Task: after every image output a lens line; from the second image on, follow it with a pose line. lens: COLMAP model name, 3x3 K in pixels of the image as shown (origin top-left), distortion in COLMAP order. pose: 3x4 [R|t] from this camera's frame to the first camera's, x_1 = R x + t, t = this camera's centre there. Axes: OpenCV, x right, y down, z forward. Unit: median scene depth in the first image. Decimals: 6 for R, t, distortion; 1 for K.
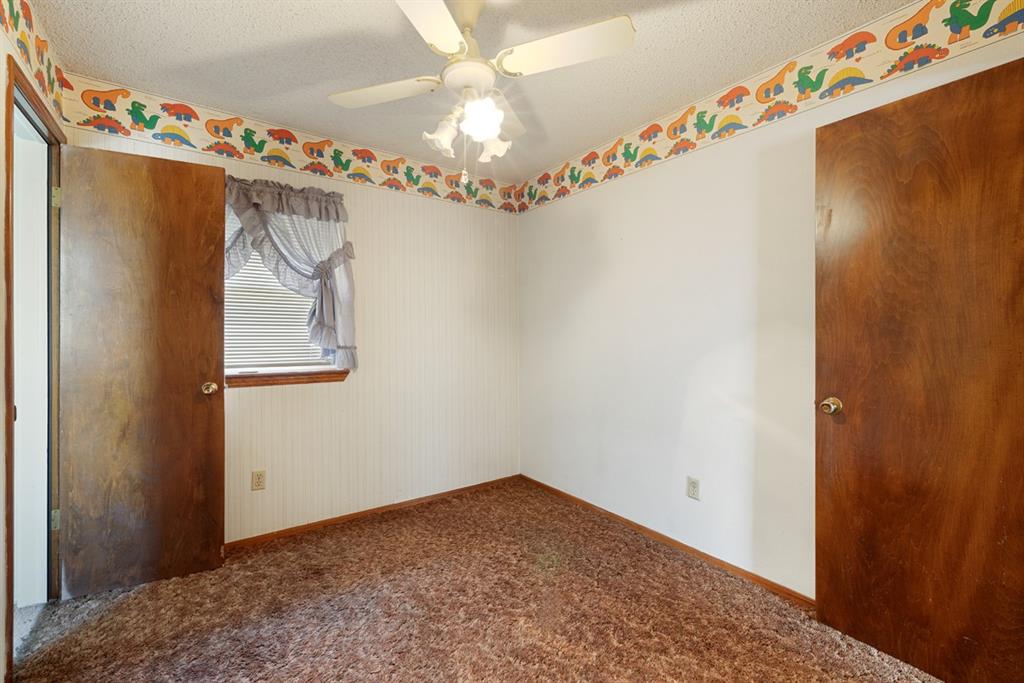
lens RADIAL K [[439.9, 0, 511.2], [0, 439.9, 335.9], [0, 0, 1]] dist [0.001330, 0.000120]
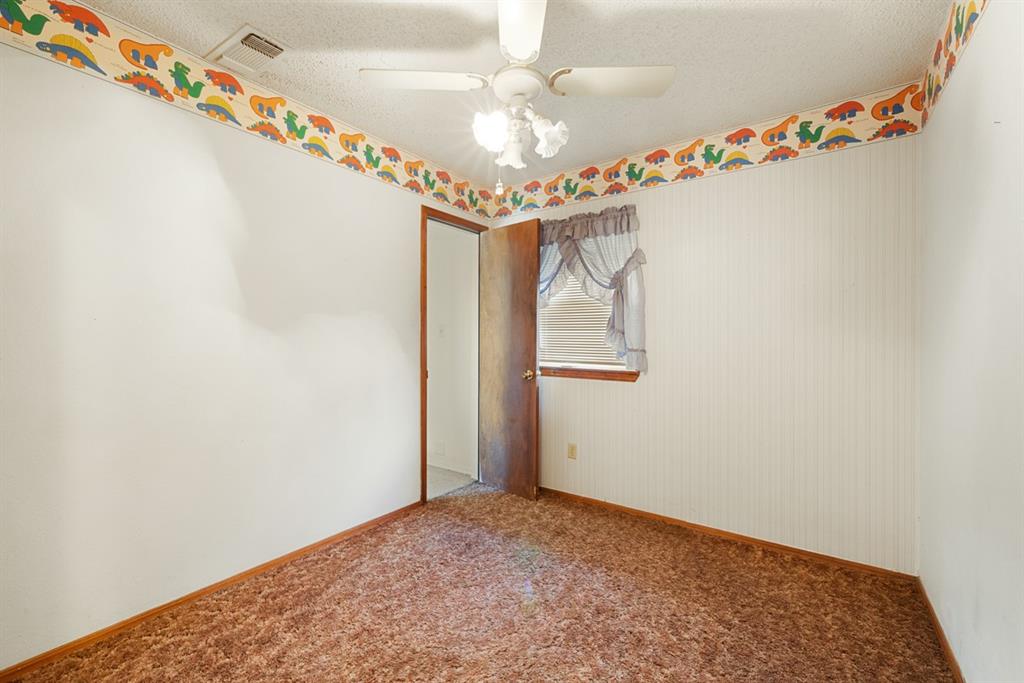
lens RADIAL K [[439.9, 0, 511.4], [0, 439.9, 341.8], [0, 0, 1]] dist [0.001330, 0.000120]
pose [[0.302724, 0.014478, -0.952968, 0.556324], [-0.004150, 0.999895, 0.013873, -0.007215], [0.953069, -0.000245, 0.302752, 0.416582]]
